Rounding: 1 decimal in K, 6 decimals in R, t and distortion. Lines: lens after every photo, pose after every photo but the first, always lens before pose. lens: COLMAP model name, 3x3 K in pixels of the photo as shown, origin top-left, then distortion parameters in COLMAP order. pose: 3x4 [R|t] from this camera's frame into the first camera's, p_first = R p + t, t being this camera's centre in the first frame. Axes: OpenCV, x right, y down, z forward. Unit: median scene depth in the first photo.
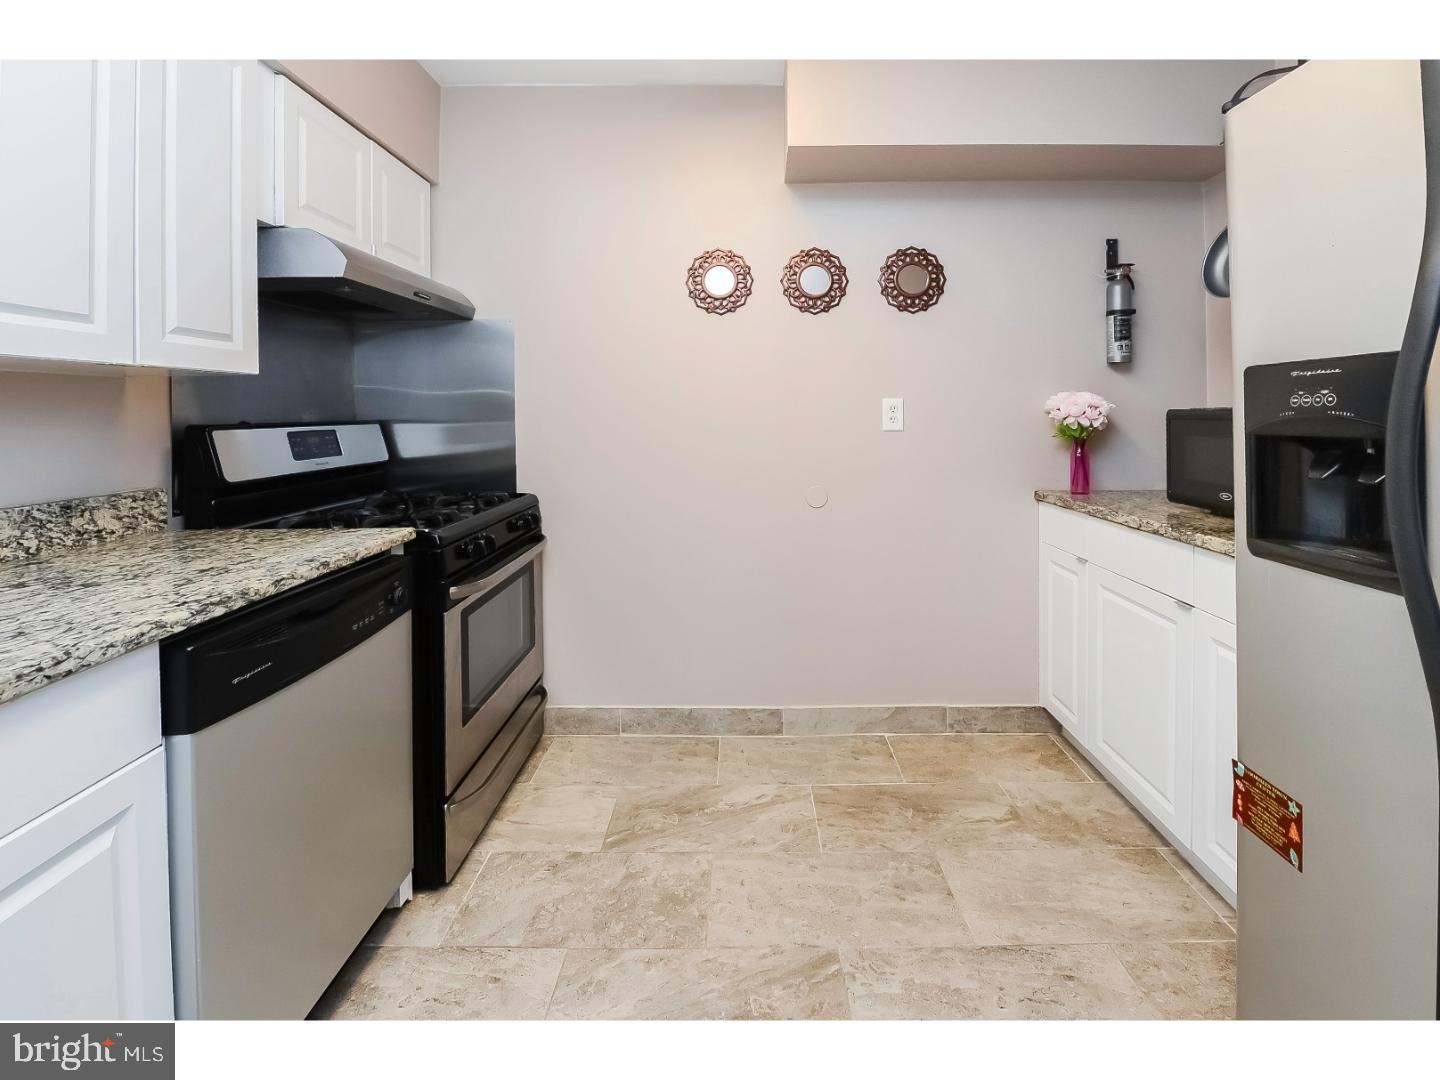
lens RADIAL K [[615.3, 0, 748.8], [0, 615.3, 412.0], [0, 0, 1]] dist [-0.013913, -0.001185]
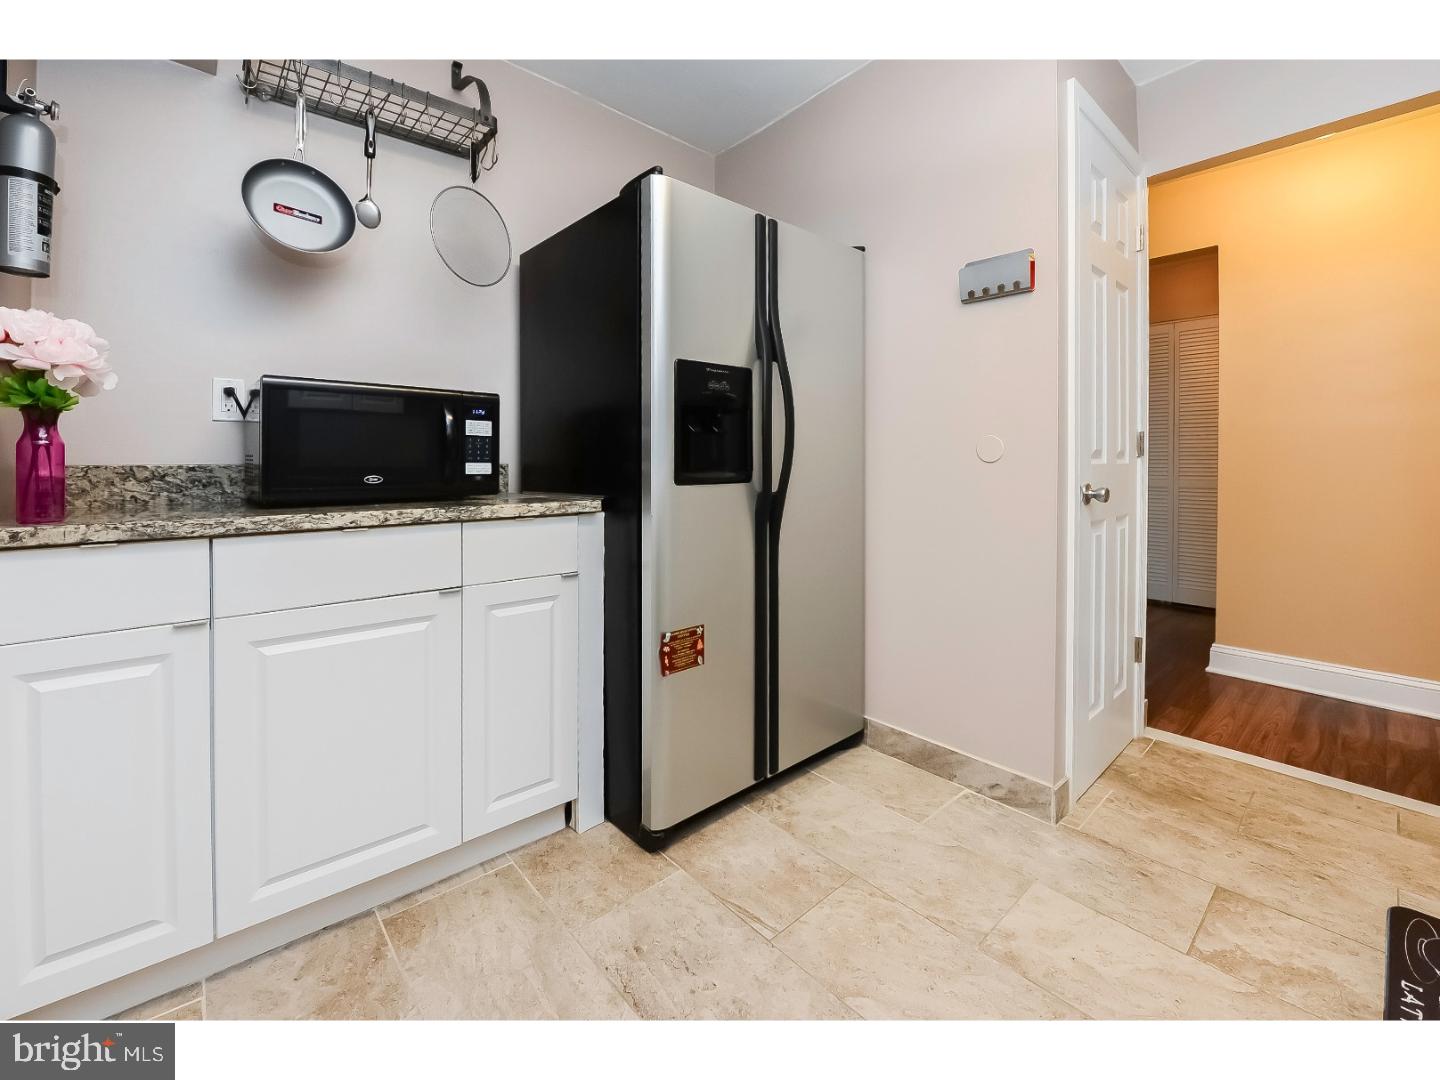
lens RADIAL K [[609.8, 0, 712.7], [0, 609.8, 471.1], [0, 0, 1]] dist [-0.001127, -0.006839]
pose [[-0.655945, -0.005991, 0.754785, -0.205457], [0.002040, 0.999951, 0.009710, 0.106067], [-0.754806, 0.007909, -0.655901, 1.096659]]
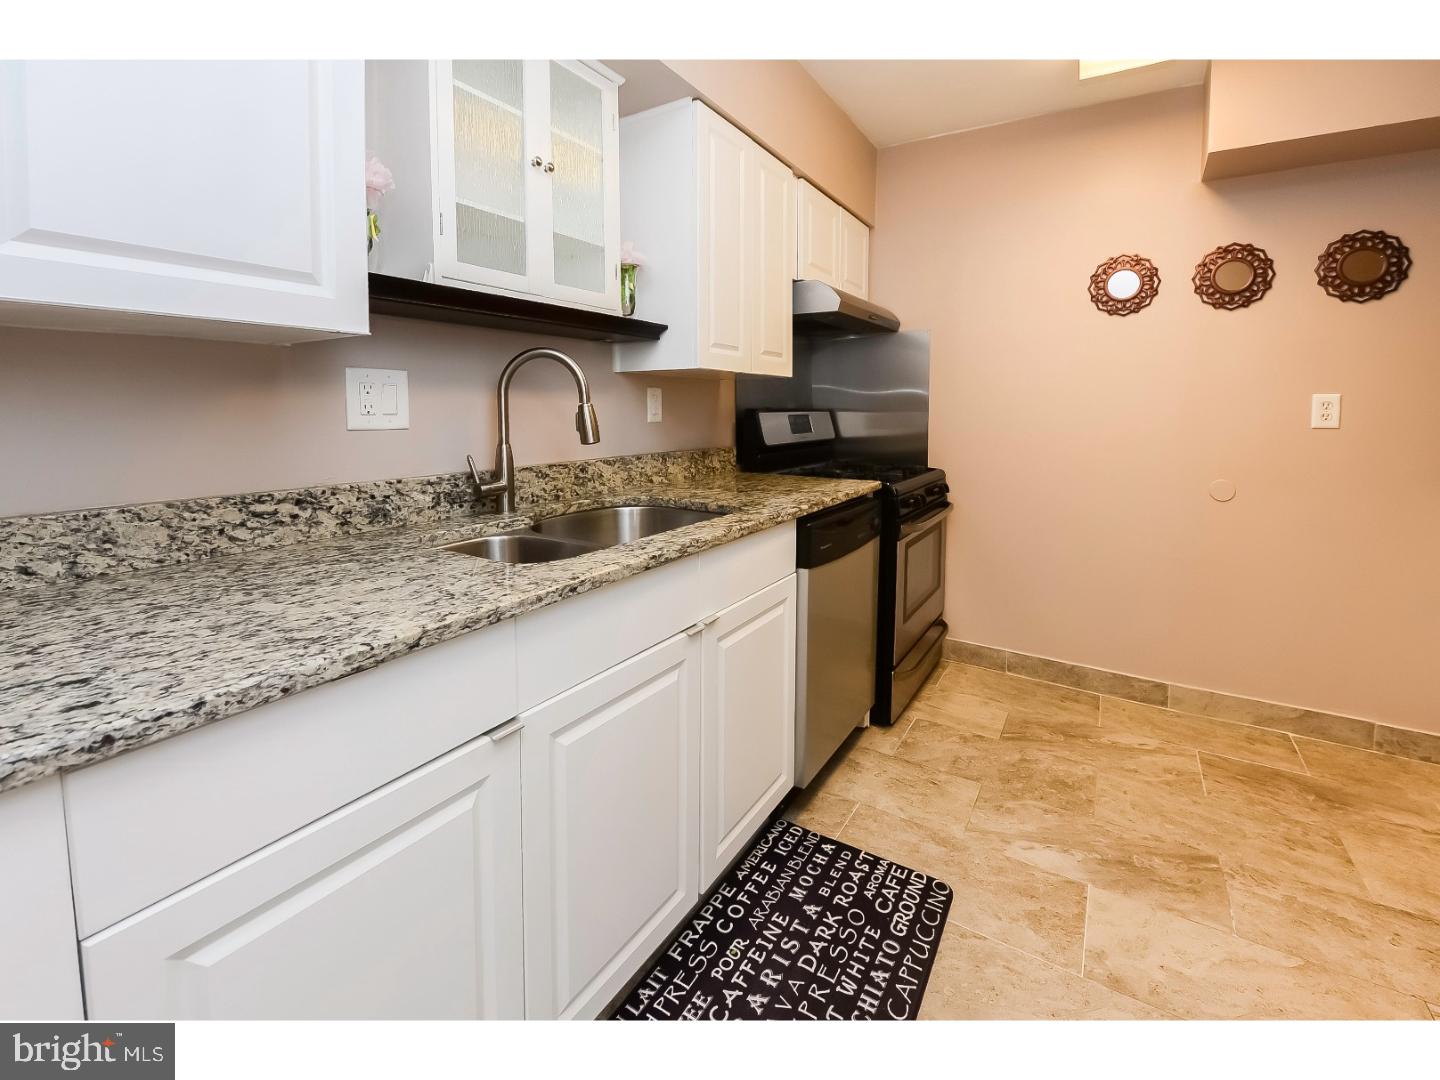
lens RADIAL K [[618.0, 0, 737.7], [0, 618.0, 446.8], [0, 0, 1]] dist [-0.020076, -0.000790]
pose [[0.847117, 0.047056, -0.529319, -0.047685], [-0.013215, 0.997629, 0.067539, 0.009880], [0.531242, -0.050219, 0.845730, -0.348365]]
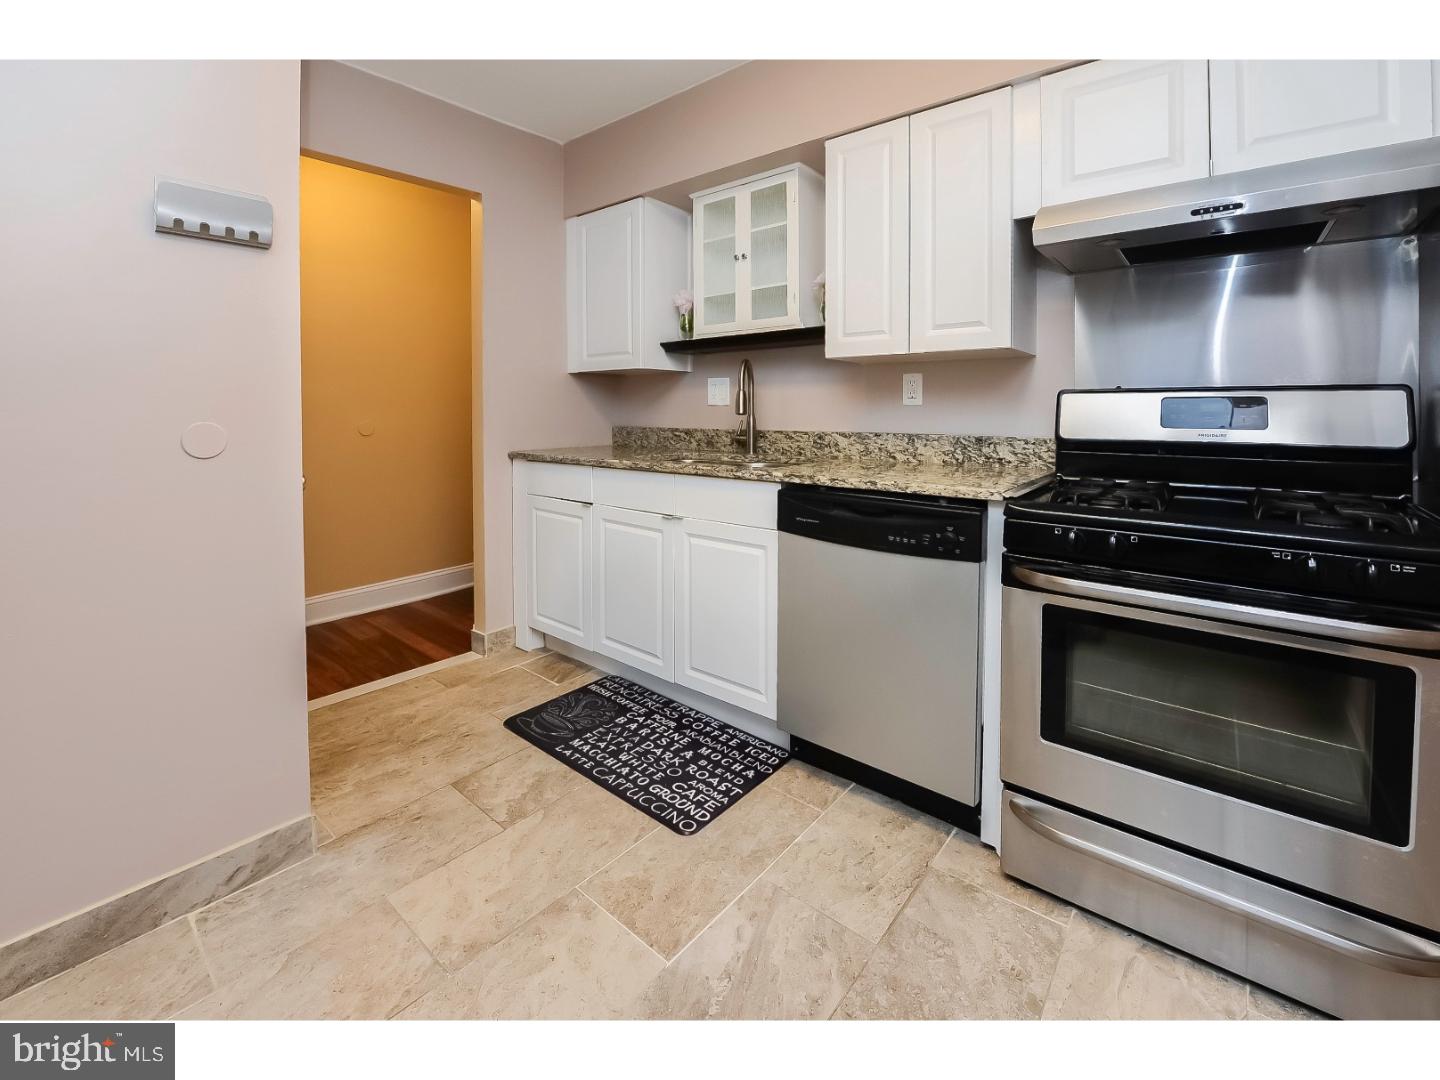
lens RADIAL K [[614.6, 0, 727.9], [0, 614.6, 430.1], [0, 0, 1]] dist [-0.011196, -0.000547]
pose [[-0.641370, 0.036223, -0.766376, 0.402423], [0.005027, 0.999062, 0.043014, 0.038690], [0.767215, 0.023735, -0.640950, 1.060719]]
